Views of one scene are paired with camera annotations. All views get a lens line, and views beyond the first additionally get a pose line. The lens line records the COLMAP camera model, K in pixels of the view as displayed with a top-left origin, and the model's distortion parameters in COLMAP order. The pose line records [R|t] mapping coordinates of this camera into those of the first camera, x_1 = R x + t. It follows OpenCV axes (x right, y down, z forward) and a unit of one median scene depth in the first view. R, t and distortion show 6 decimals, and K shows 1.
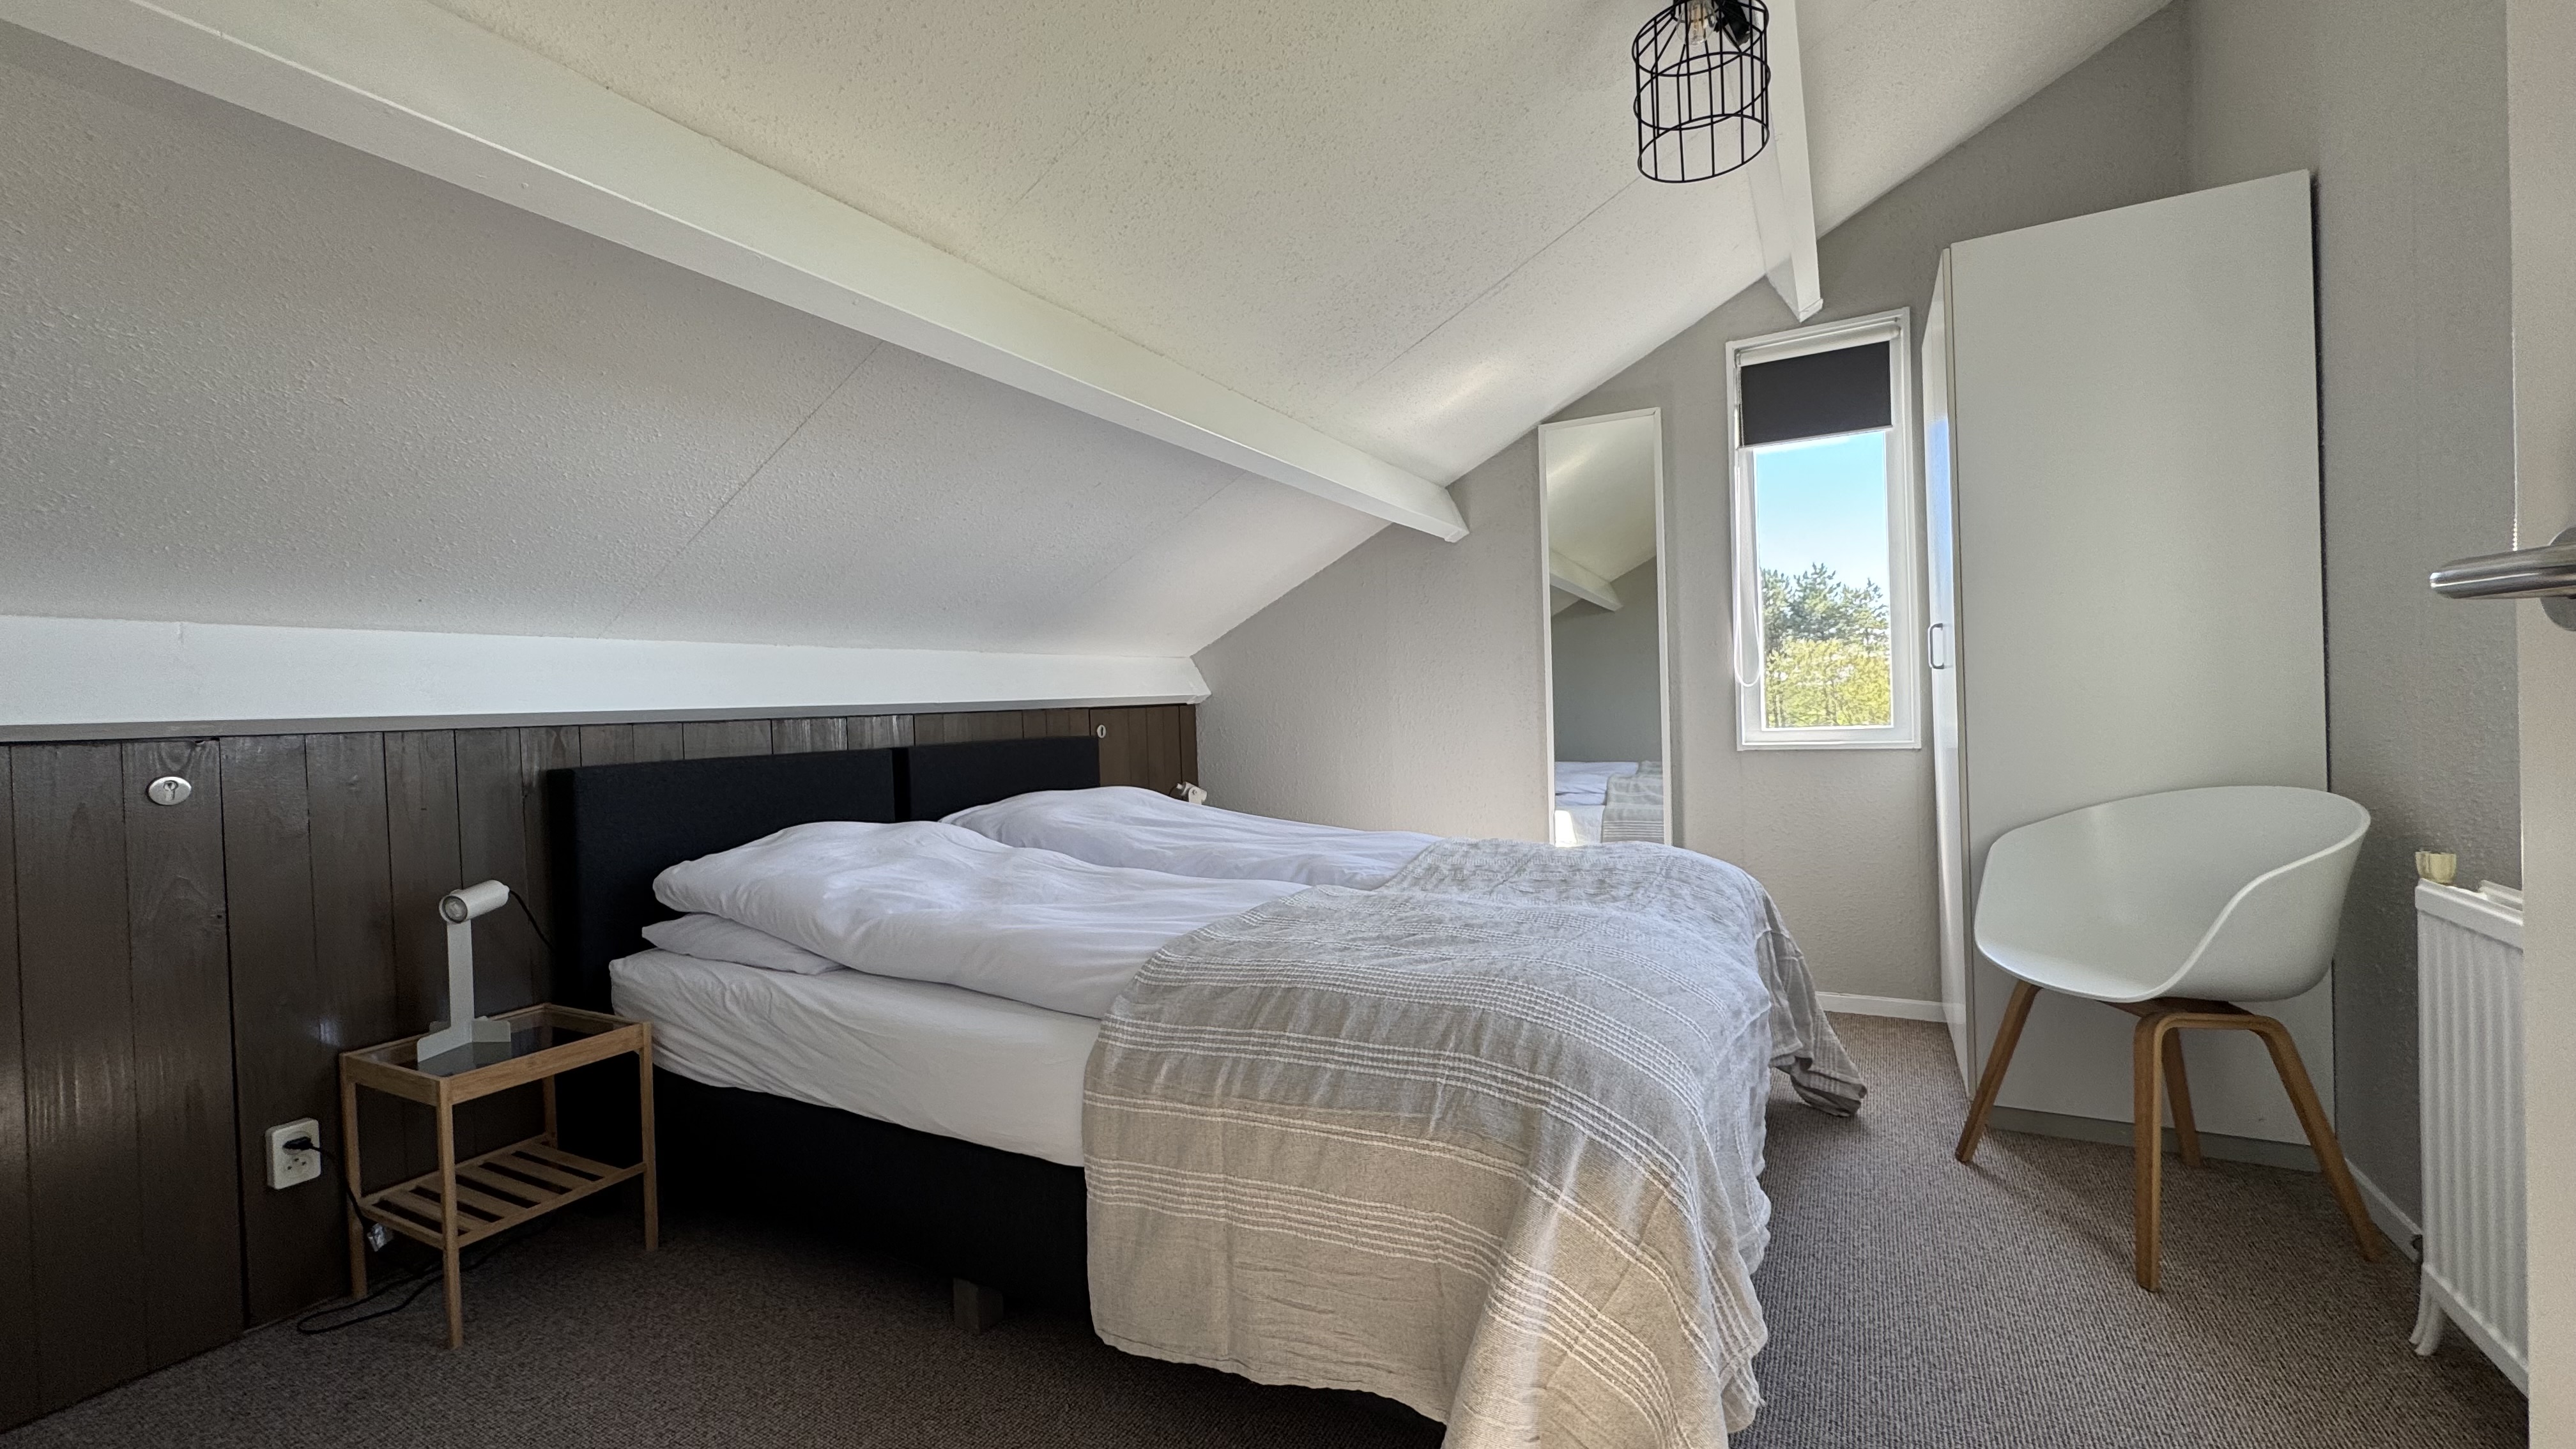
lens RADIAL K [[1032.1, 0, 1280.4], [0, 1032.1, 720.3], [0, 0, 1]] dist [0.003863, 0.000109]
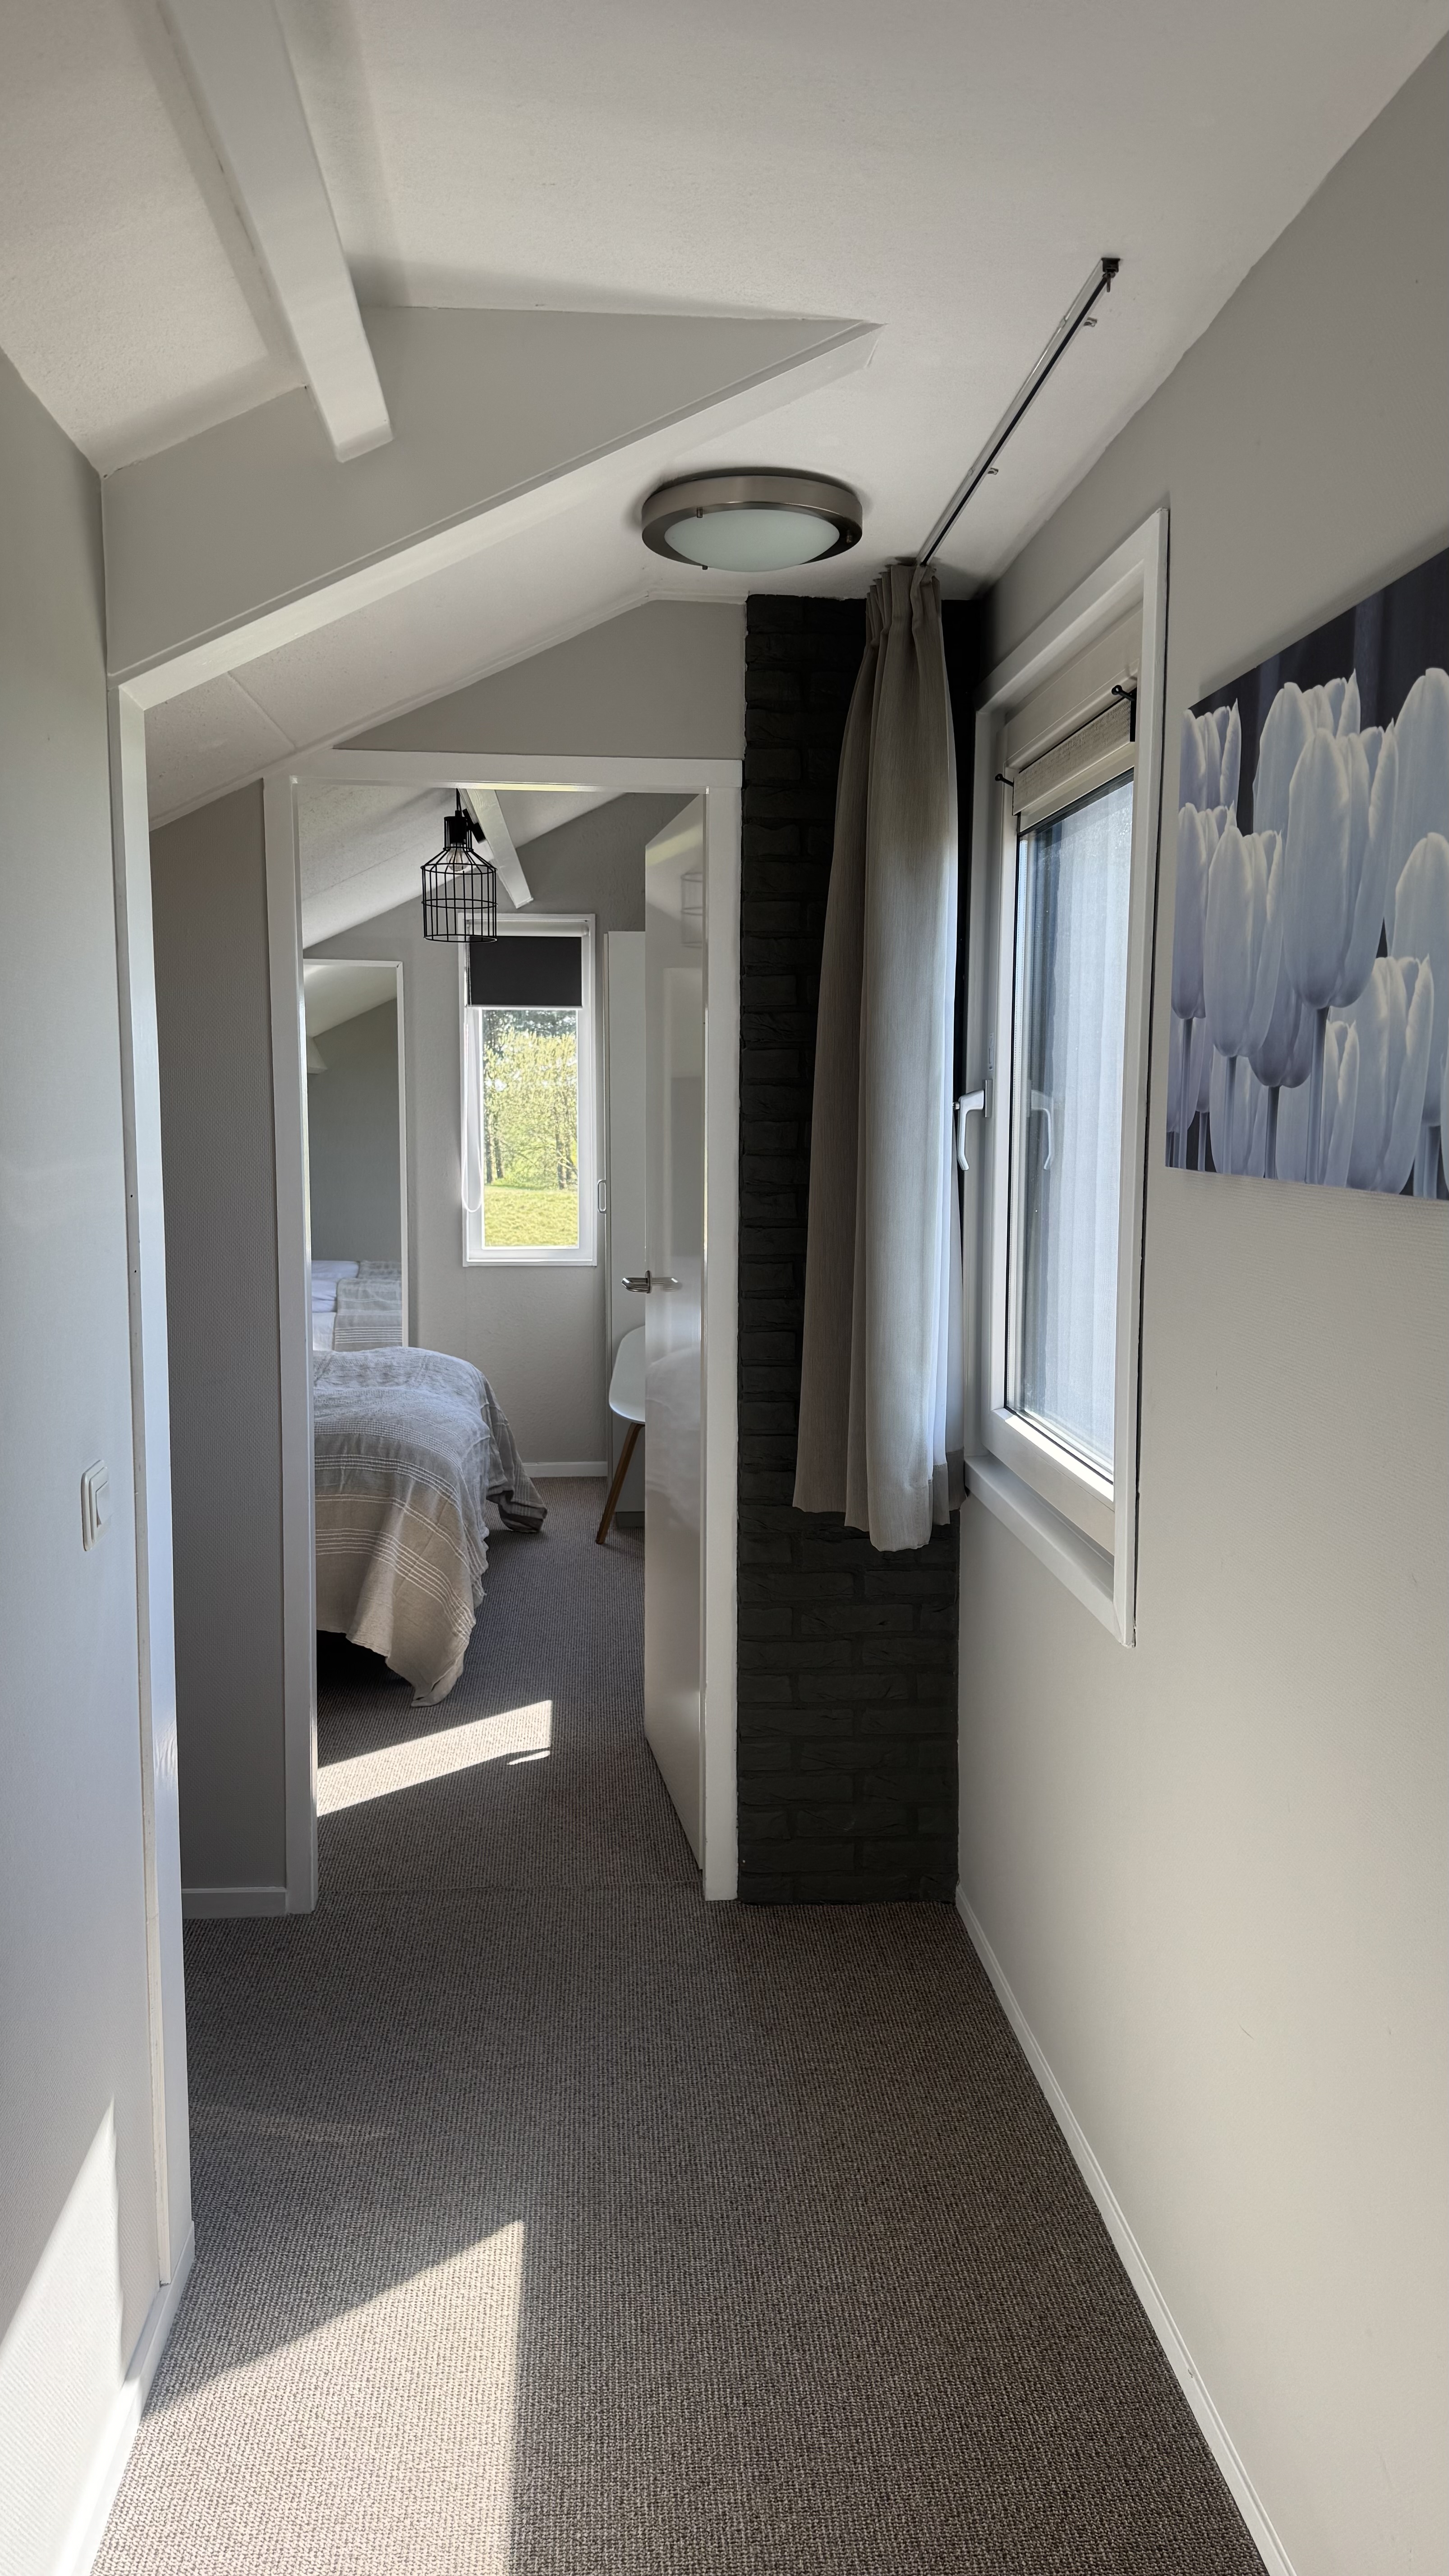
lens RADIAL K [[1808.3, 0, 723.1], [0, 1808.3, 1291.3], [0, 0, 1]] dist [0.005871, 0.000201]
pose [[0.837994, -0.021051, 0.545273, -0.645503], [-0.024688, 0.996770, 0.076422, -0.160038], [-0.545120, -0.077503, 0.834768, -1.317389]]
